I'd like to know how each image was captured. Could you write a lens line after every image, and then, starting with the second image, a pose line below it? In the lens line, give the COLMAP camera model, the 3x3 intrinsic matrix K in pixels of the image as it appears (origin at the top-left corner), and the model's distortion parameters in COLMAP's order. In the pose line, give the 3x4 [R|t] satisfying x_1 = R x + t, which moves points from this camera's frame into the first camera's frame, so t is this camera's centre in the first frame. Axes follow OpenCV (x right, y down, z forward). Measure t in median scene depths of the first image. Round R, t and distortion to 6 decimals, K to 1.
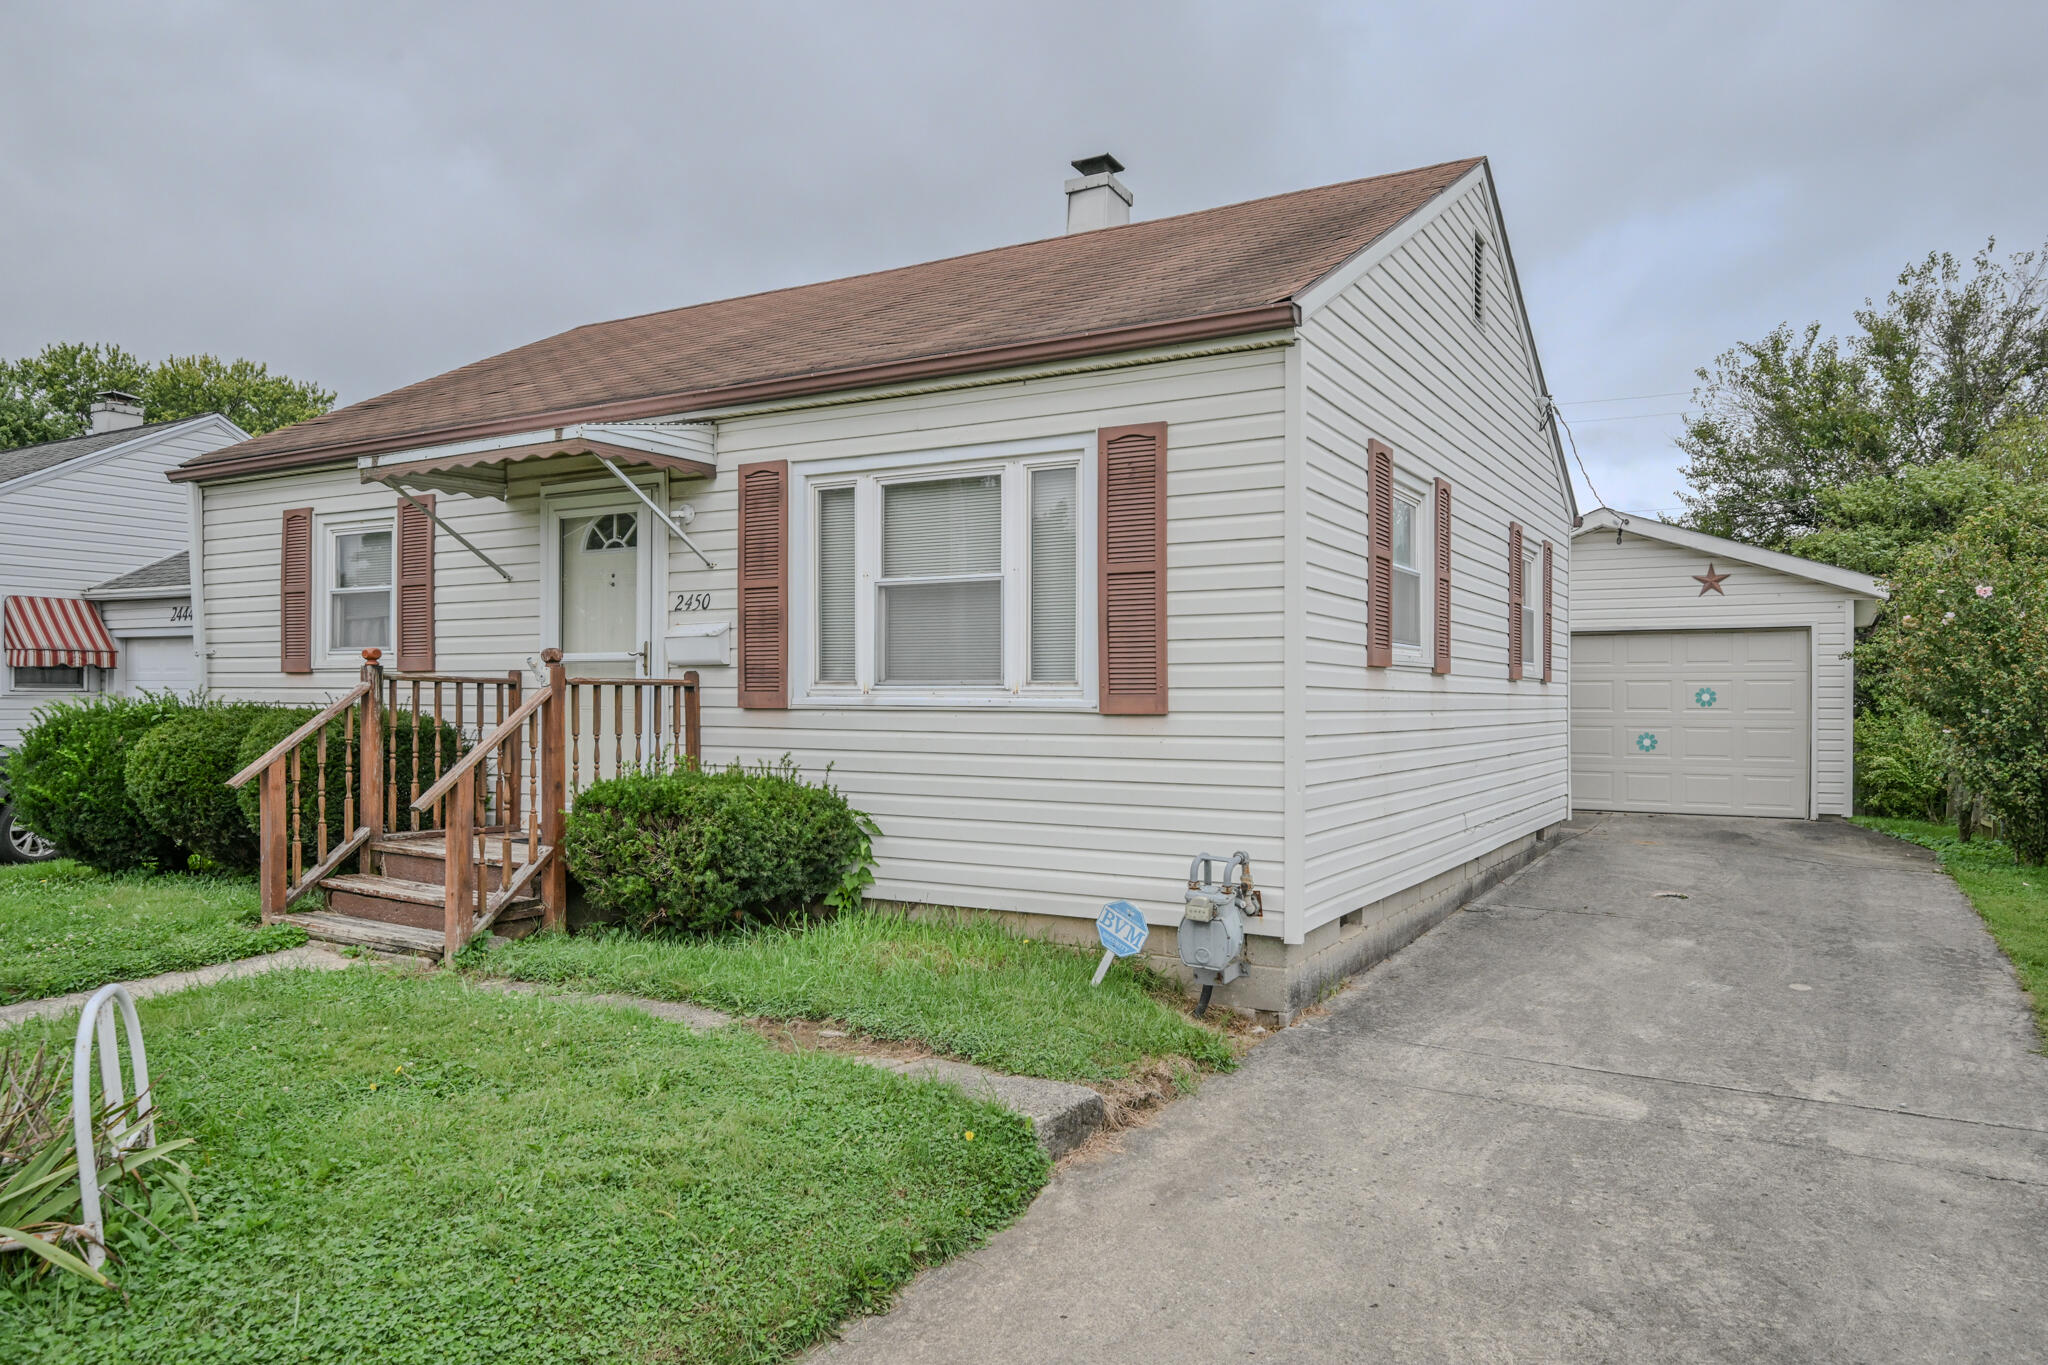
lens RADIAL K [[1362.2, 0, 1024.0], [0, 1362.2, 682.5], [0, 0, 1]] dist [-0.003639, -0.000852]
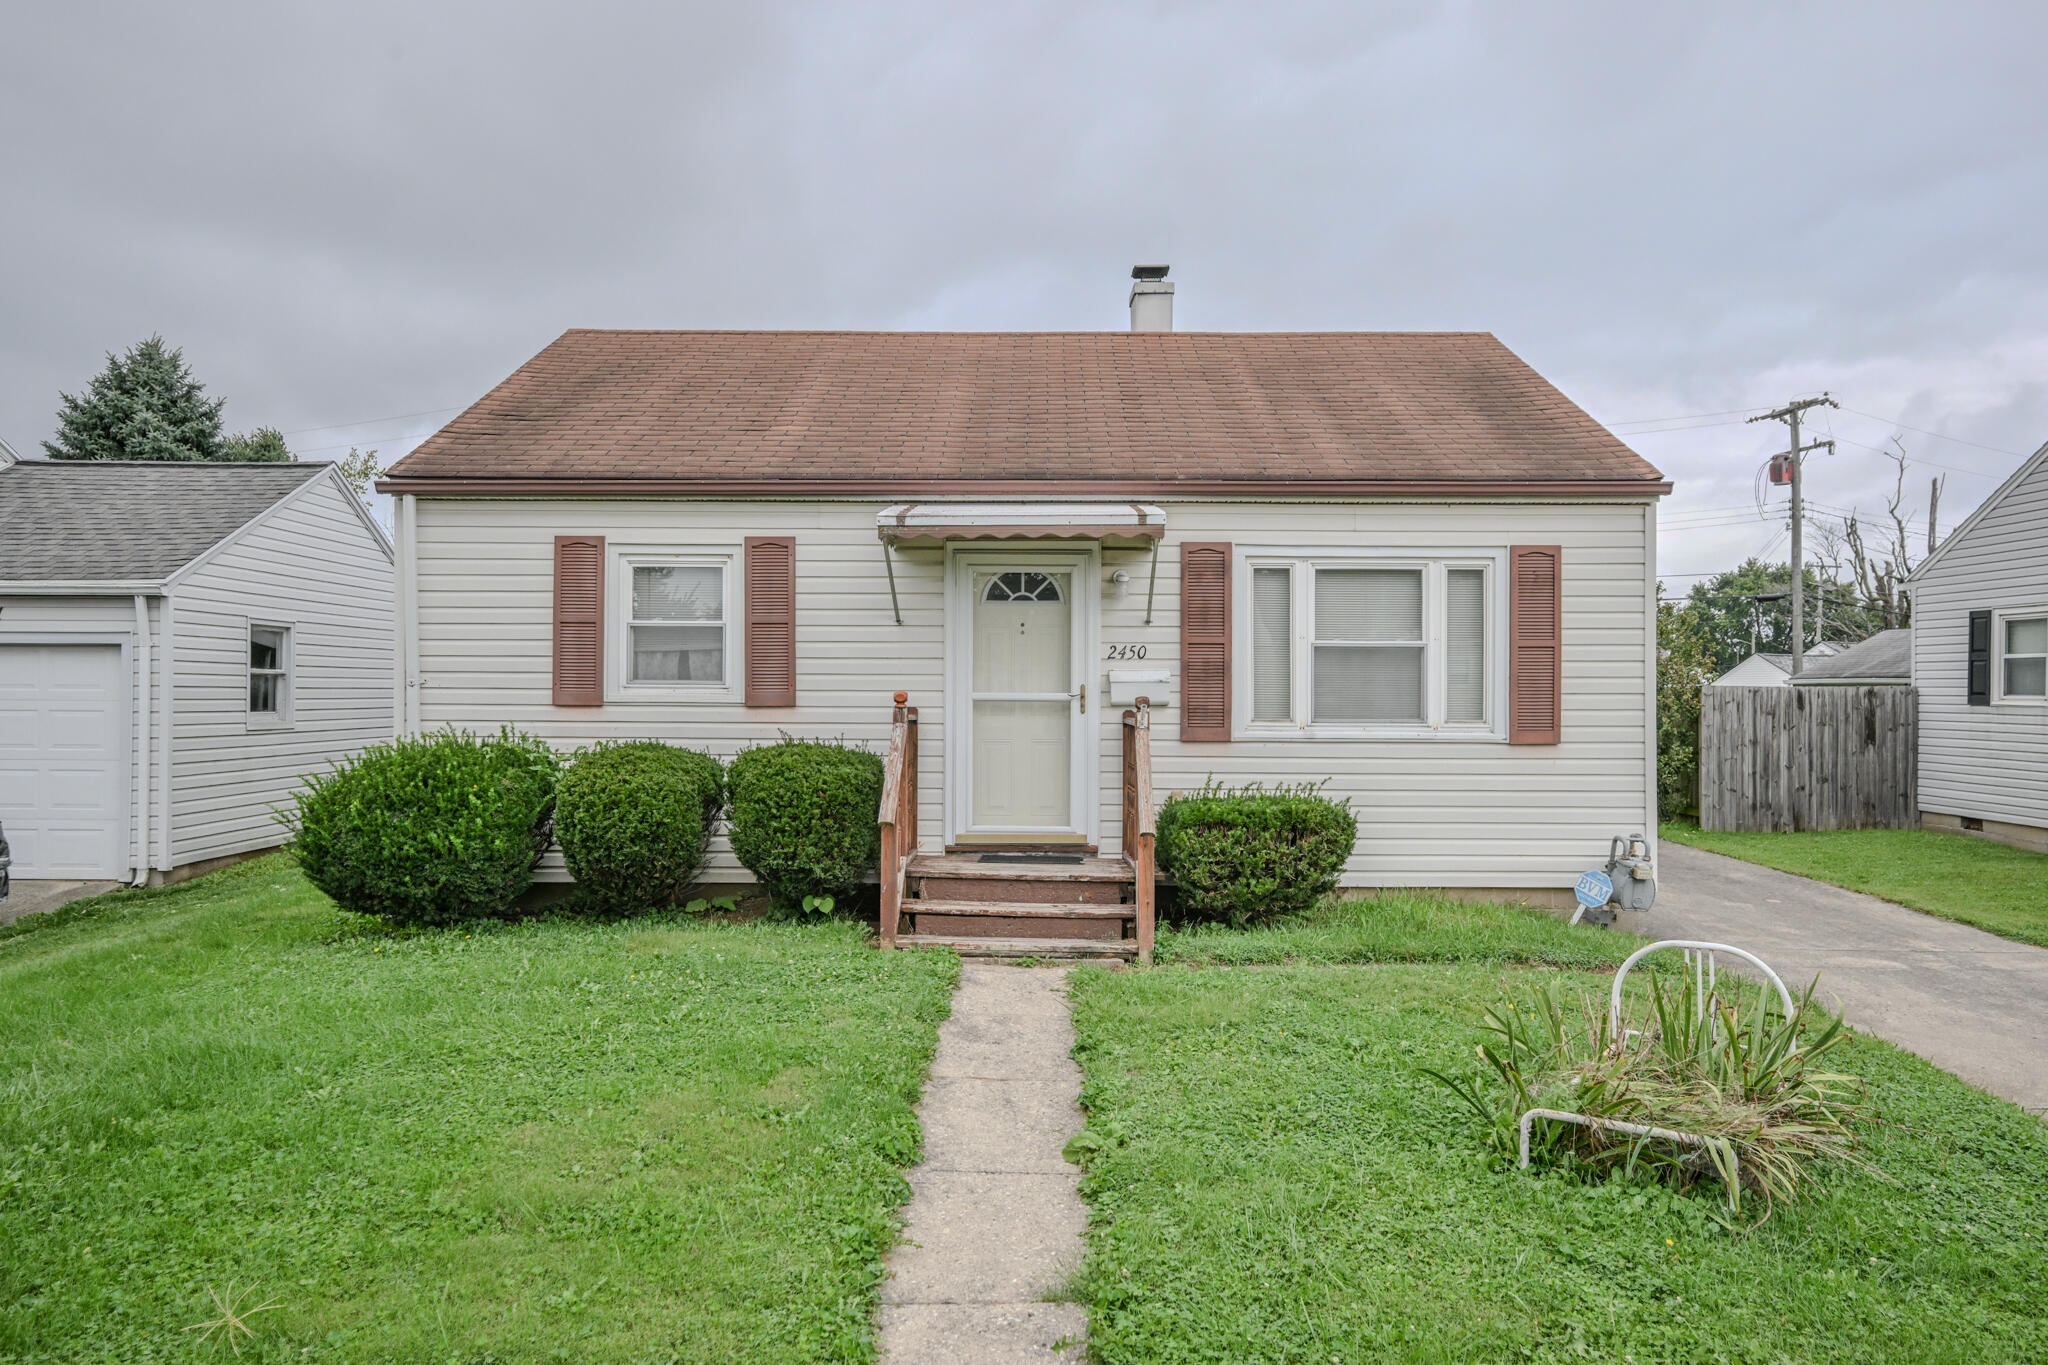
lens RADIAL K [[1374.5, 0, 1024.0], [0, 1374.5, 682.5], [0, 0, 1]] dist [0.003394, 0.000287]
pose [[0.866485, 0.004680, 0.499182, -0.958297], [-0.006655, 0.999975, 0.002177, -0.035705], [-0.499160, -0.005208, 0.866494, -0.000093]]
